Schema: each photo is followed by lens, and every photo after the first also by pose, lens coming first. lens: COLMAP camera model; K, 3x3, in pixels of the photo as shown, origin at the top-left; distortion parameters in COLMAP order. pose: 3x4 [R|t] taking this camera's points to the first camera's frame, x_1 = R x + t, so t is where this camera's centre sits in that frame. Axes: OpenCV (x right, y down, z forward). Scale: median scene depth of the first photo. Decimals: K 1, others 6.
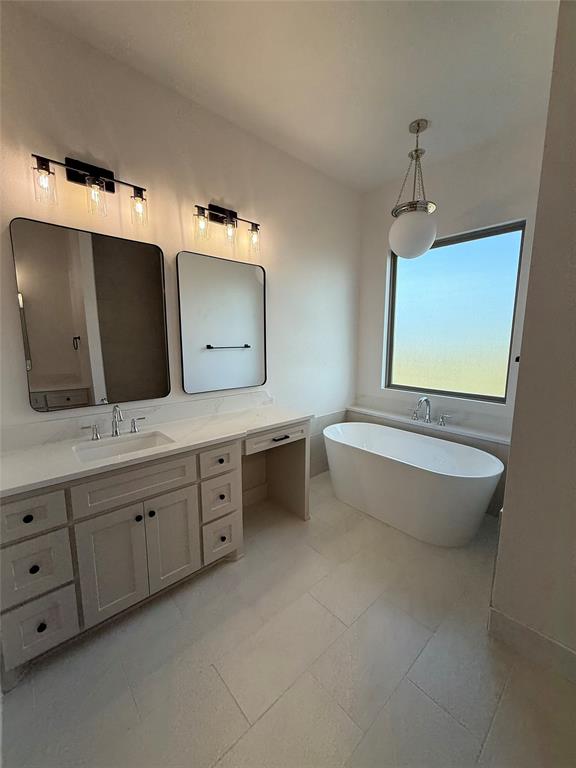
lens RADIAL K [[307.7, 0, 288.1], [0, 307.7, 384.5], [0, 0, 1]] dist [0.001526, 0.000211]
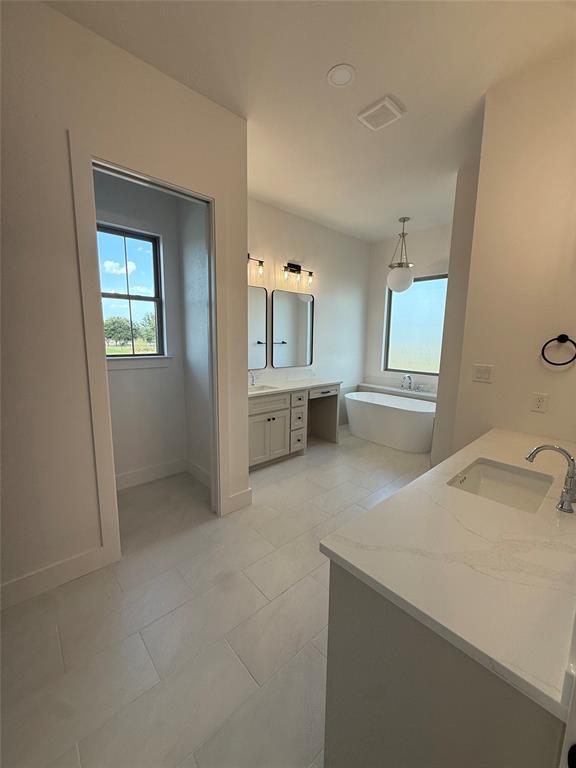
lens RADIAL K [[307.7, 0, 286.4], [0, 307.7, 381.9], [0, 0, 1]] dist [0.001526, 0.000211]
pose [[0.999890, 0.014759, 0.001269, -0.249575], [-0.014754, 0.999884, -0.003835, 0.118210], [-0.001325, 0.003816, 0.999992, -0.782809]]
